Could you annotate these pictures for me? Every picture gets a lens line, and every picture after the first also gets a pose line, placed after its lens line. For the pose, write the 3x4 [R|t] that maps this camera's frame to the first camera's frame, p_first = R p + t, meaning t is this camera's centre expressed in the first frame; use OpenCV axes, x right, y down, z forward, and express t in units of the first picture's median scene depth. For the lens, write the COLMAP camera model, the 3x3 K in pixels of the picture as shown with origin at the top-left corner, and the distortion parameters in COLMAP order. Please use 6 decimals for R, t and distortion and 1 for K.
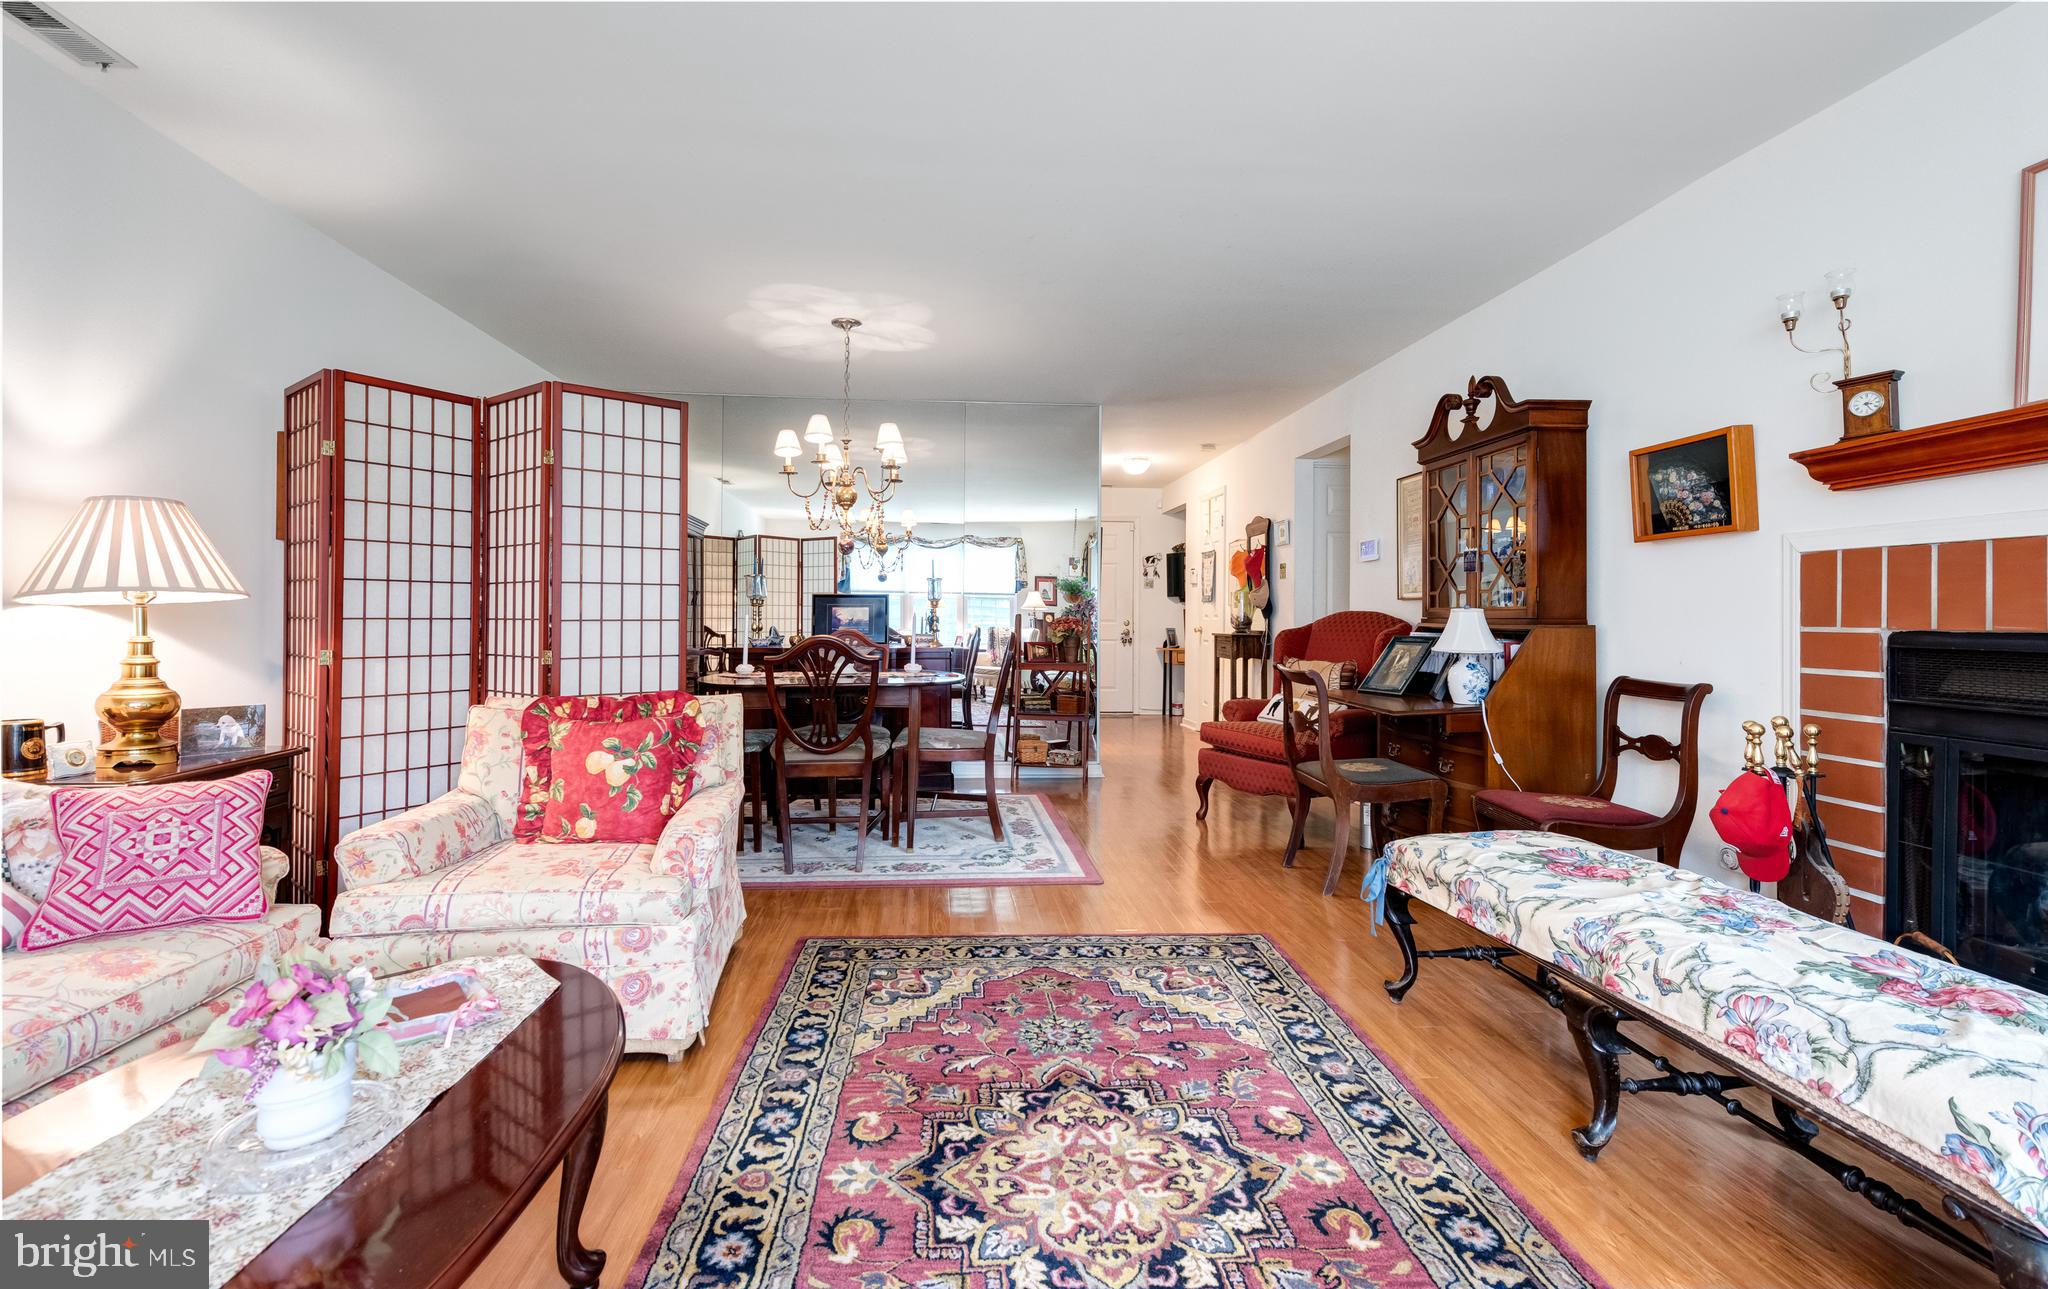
lens RADIAL K [[884.6, 0, 1019.7], [0, 884.6, 608.4], [0, 0, 1]] dist [0.009819, -0.001454]
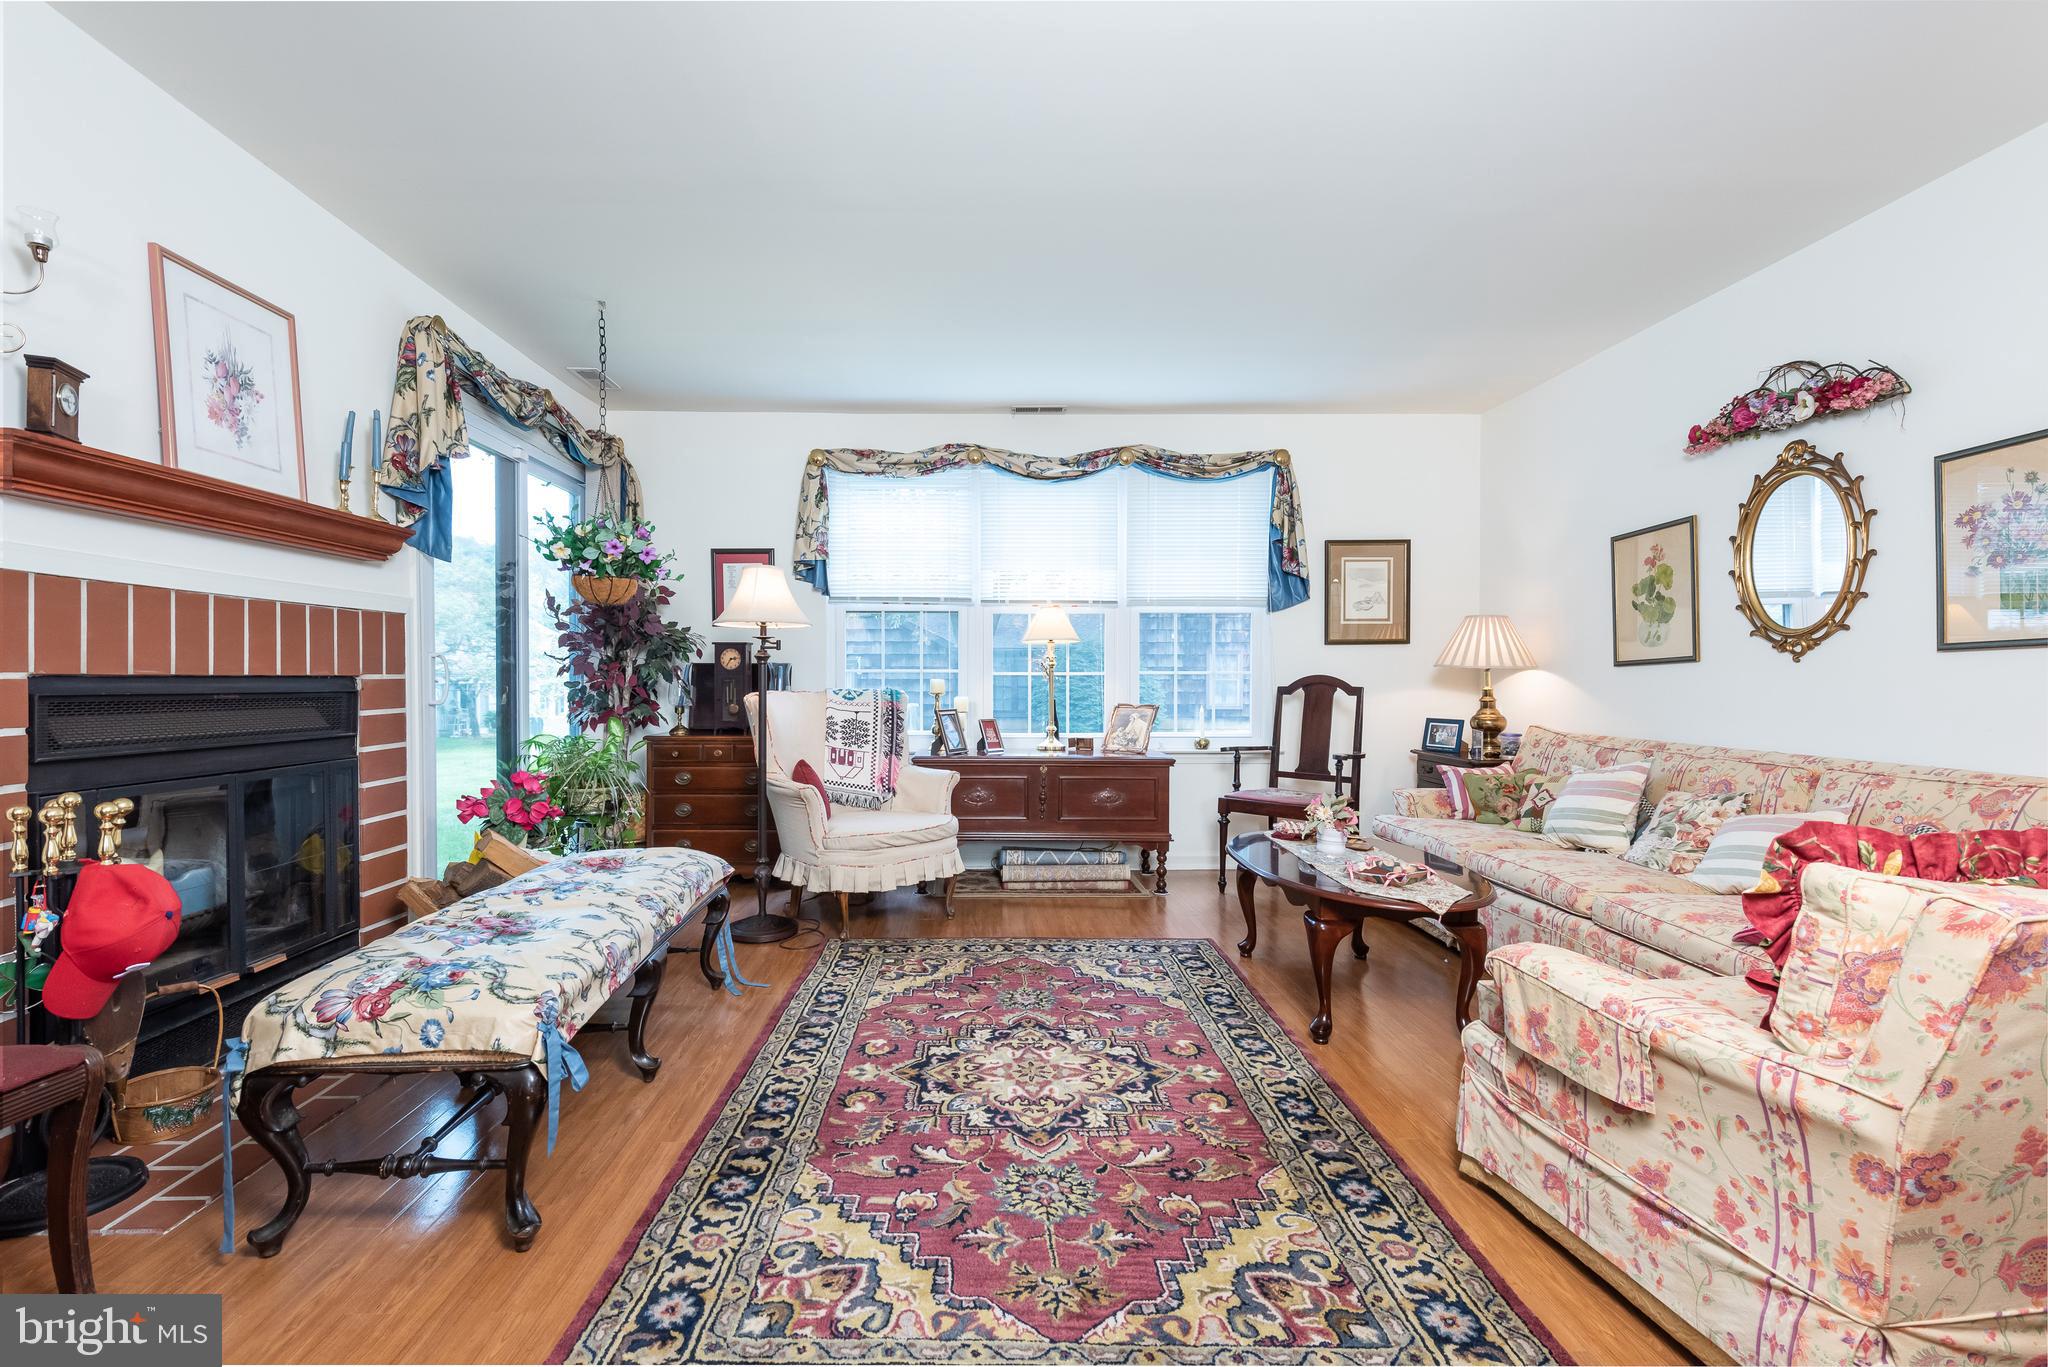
lens RADIAL K [[900.2, 0, 974.2], [0, 900.2, 692.1], [0, 0, 1]] dist [0.010478, -0.004119]
pose [[-0.995884, -0.012268, 0.089803, 0.034775], [-0.011757, 0.999912, 0.006211, 0.022587], [-0.089872, 0.005130, -0.995940, 1.584331]]
